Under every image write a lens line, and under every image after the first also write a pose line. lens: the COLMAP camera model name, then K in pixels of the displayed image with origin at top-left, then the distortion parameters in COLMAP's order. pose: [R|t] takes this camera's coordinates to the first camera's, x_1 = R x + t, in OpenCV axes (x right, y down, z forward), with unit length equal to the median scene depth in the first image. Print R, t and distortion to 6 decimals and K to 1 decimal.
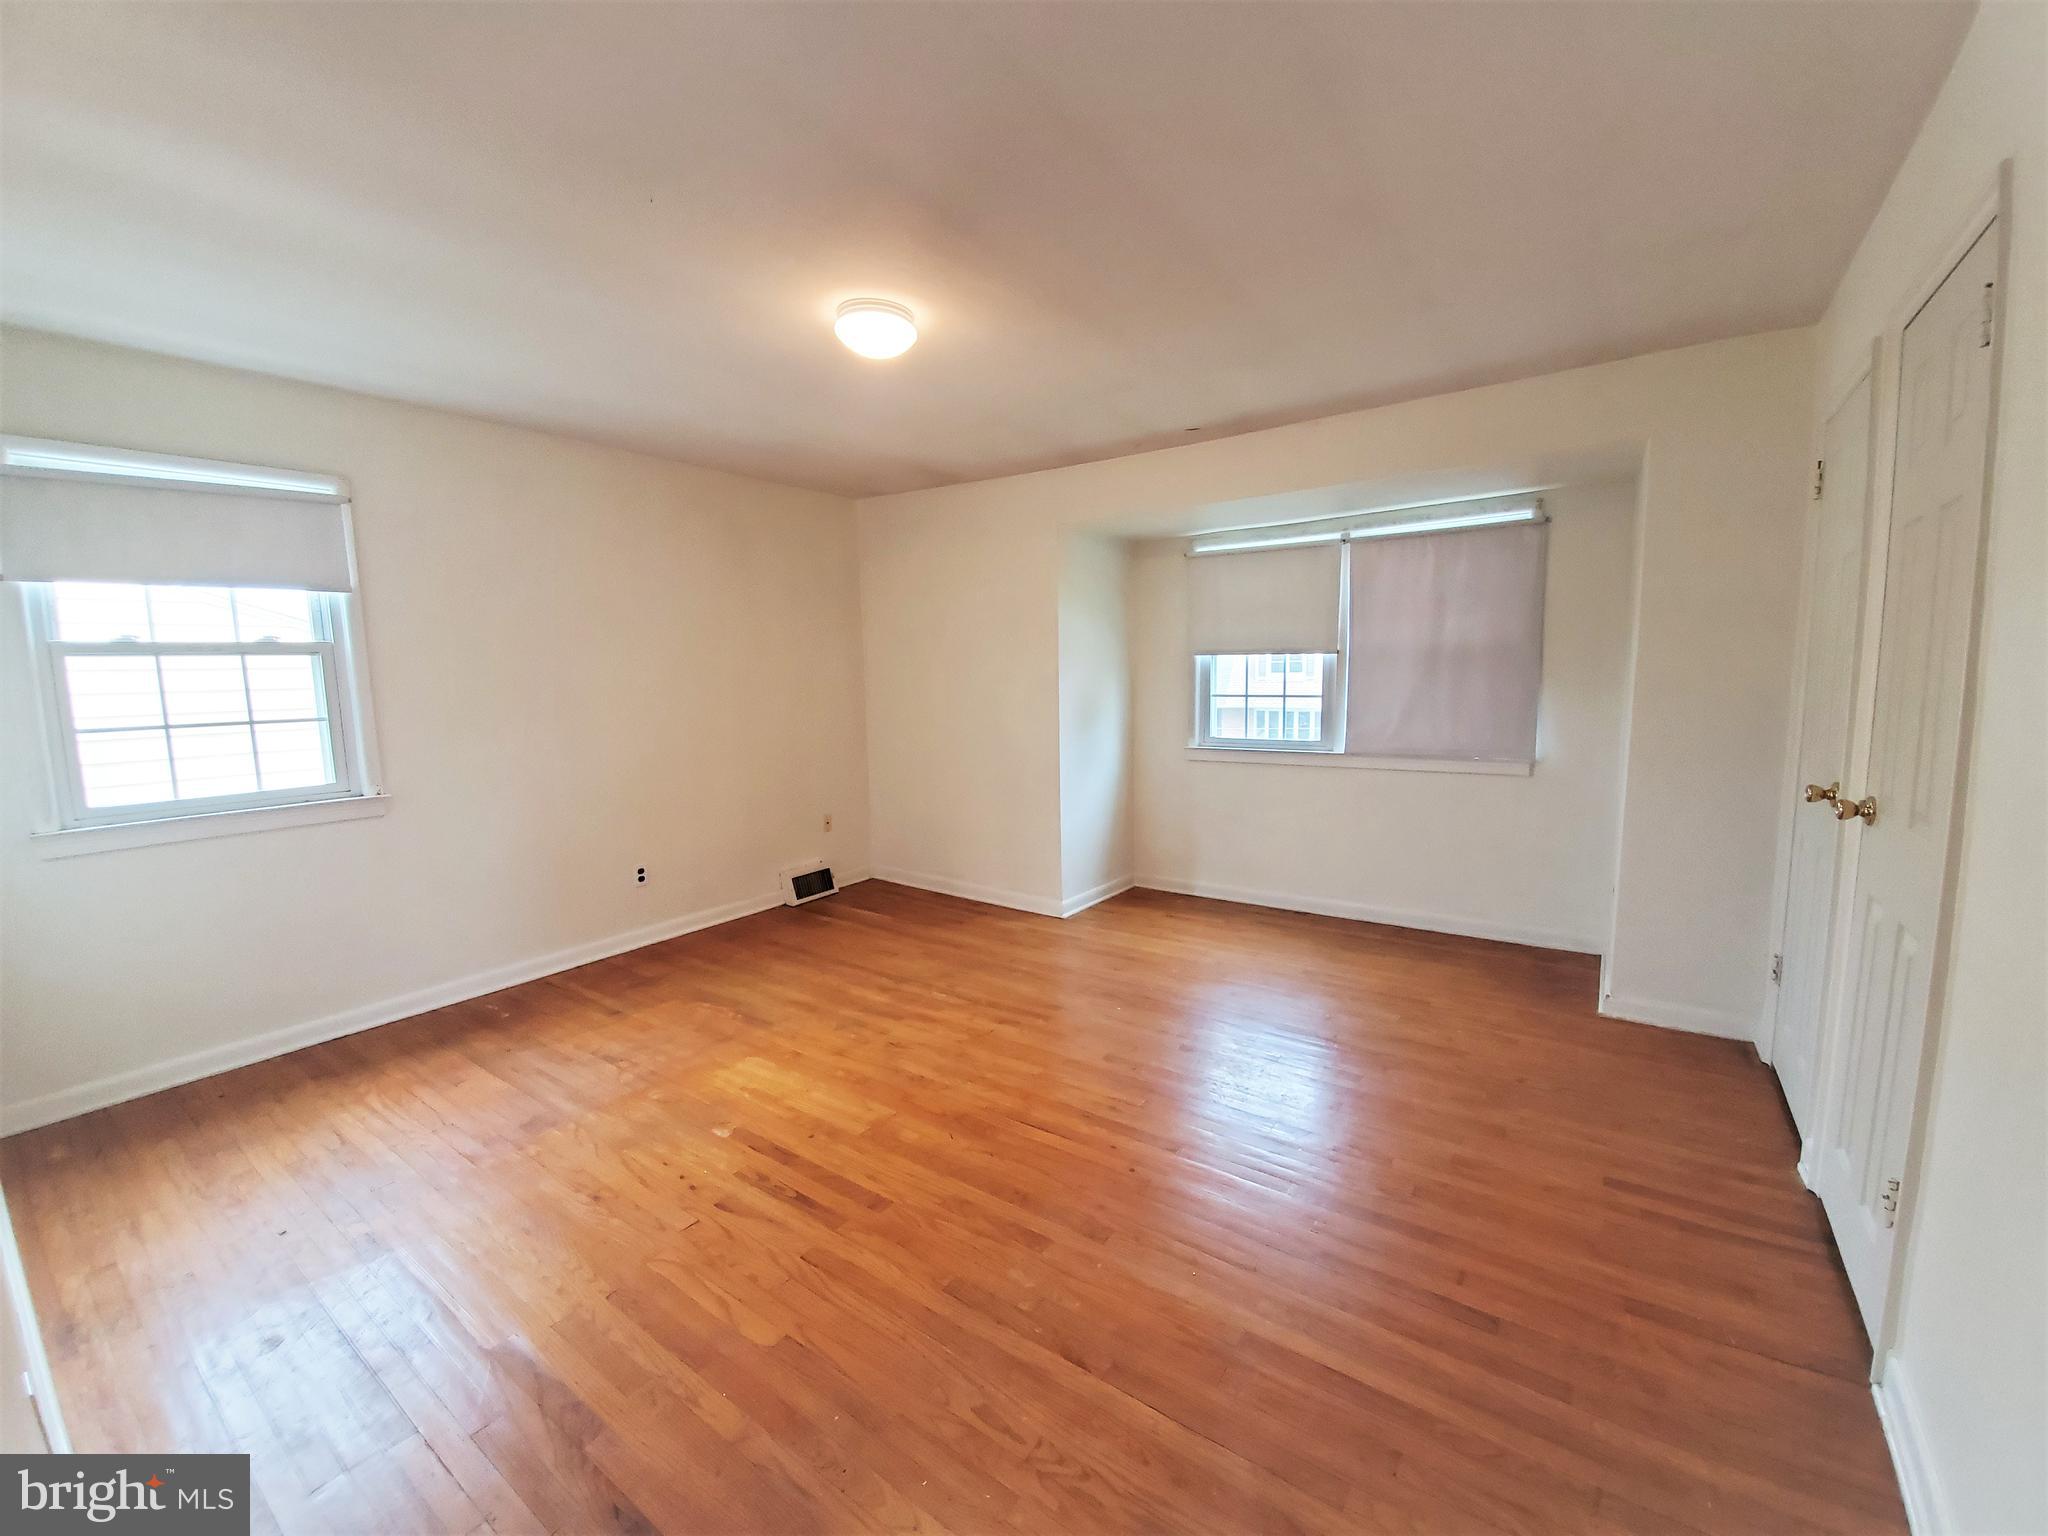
lens RADIAL K [[812.8, 0, 1044.9], [0, 812.8, 770.1], [0, 0, 1]] dist [0.013938, -0.016916]
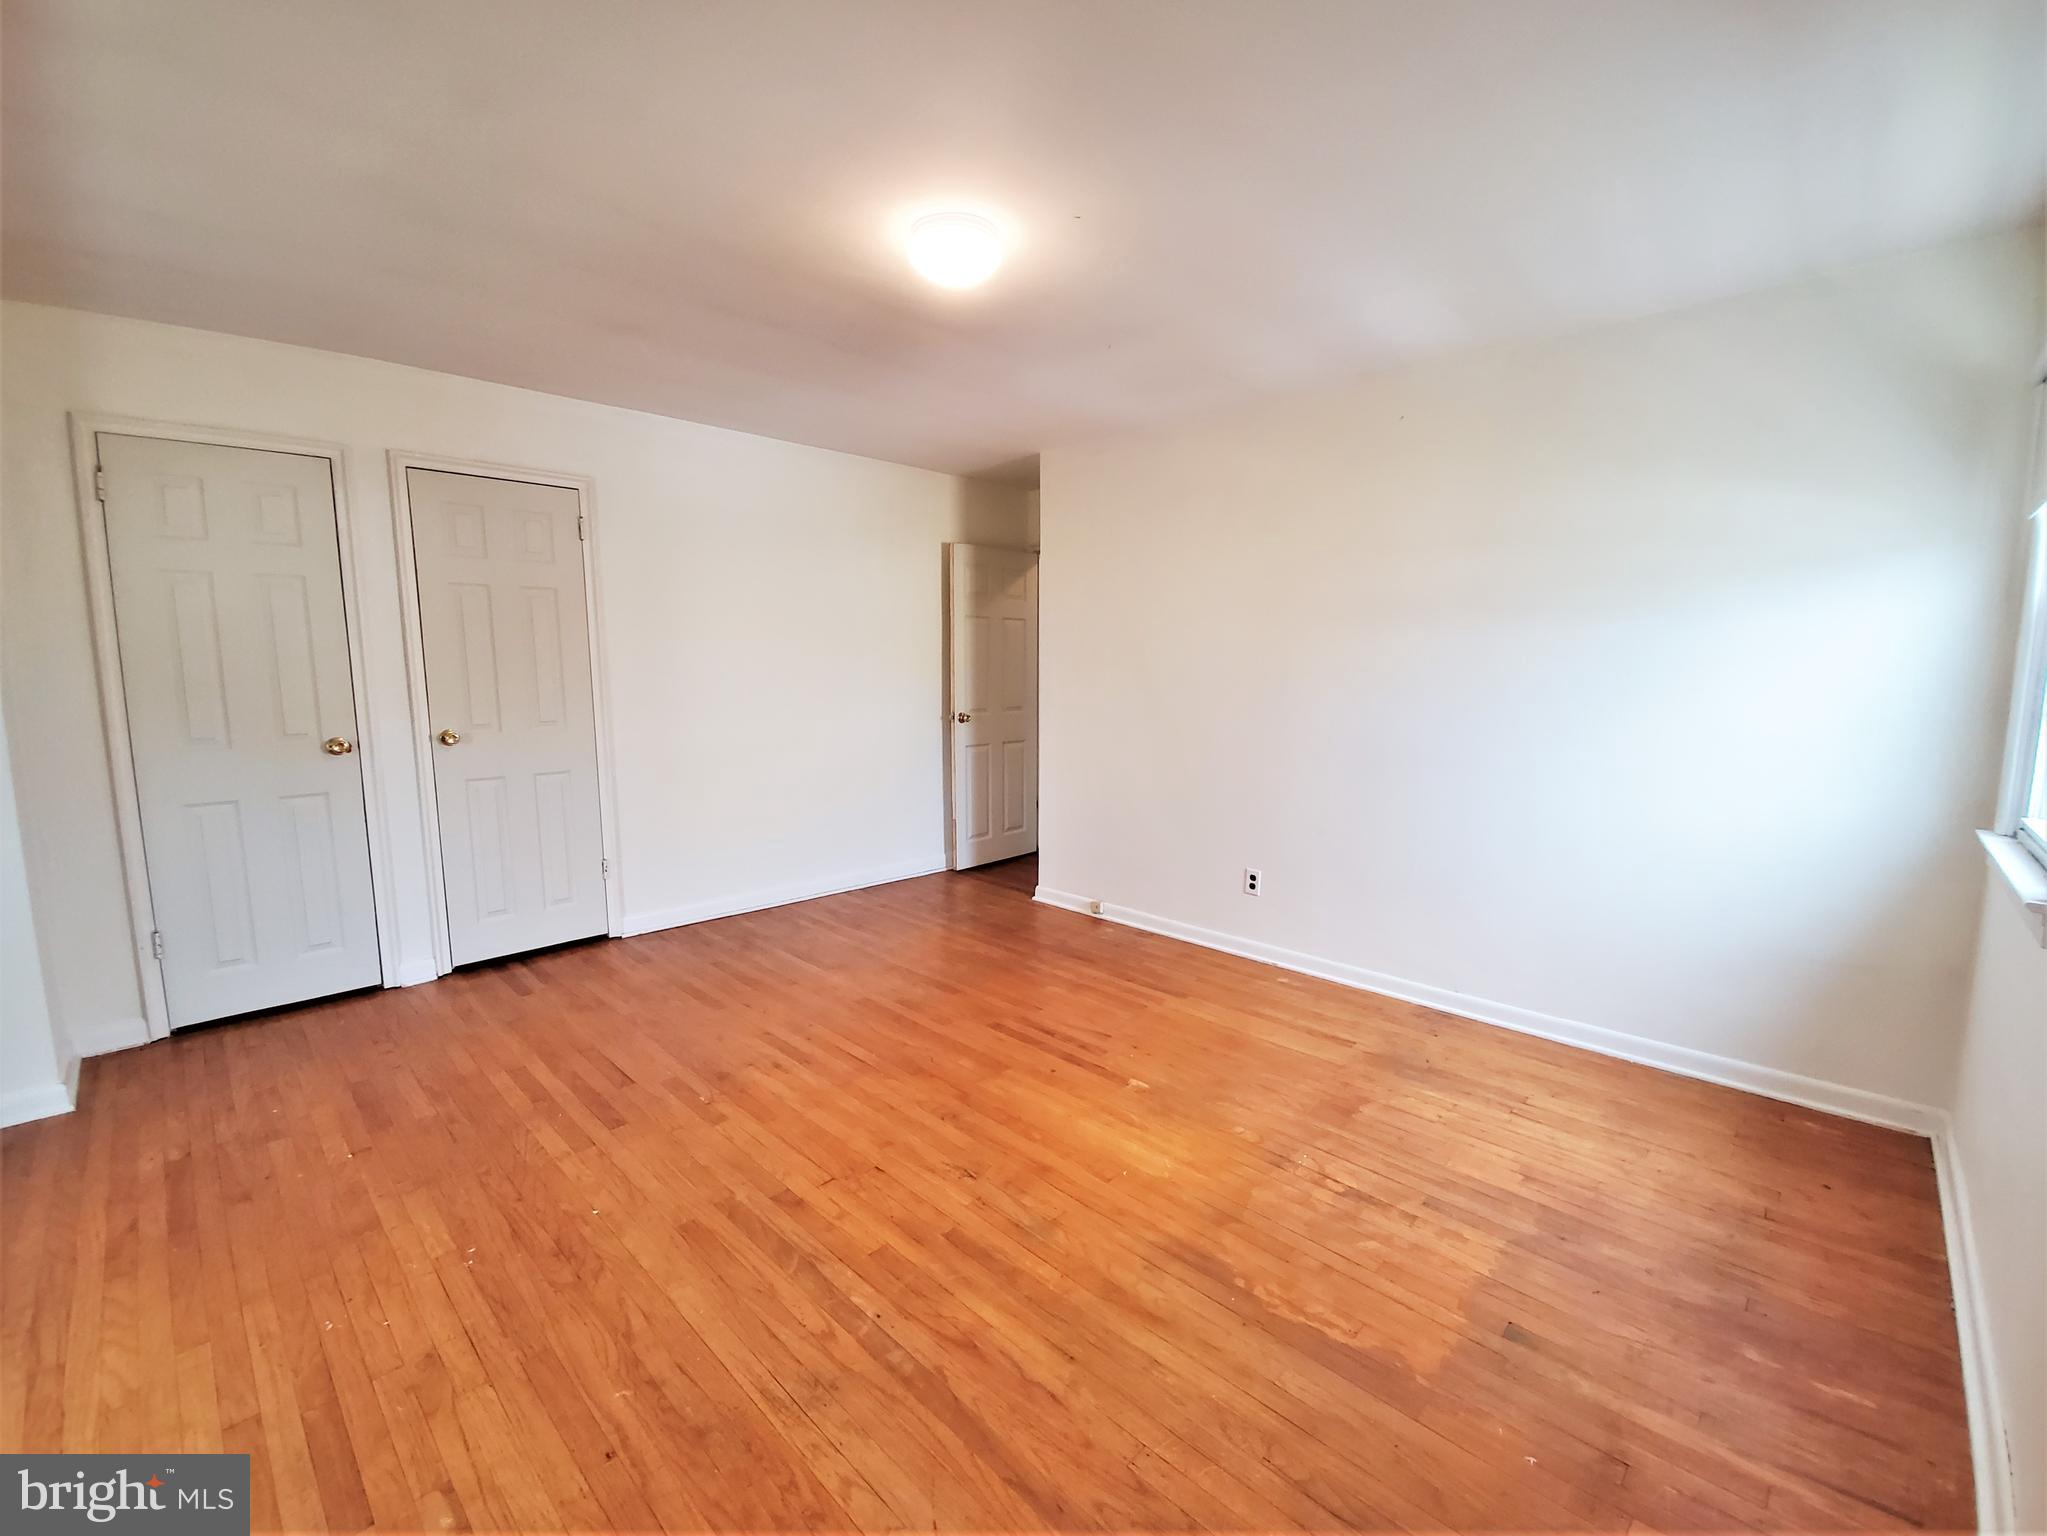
lens RADIAL K [[812.4, 0, 1044.4], [0, 812.4, 770.1], [0, 0, 1]] dist [0.013938, -0.016916]
pose [[-0.987633, -0.008230, 0.156567, -0.388484], [0.030767, 0.969031, 0.245014, -0.190457], [-0.153735, 0.246801, -0.956794, 1.711020]]
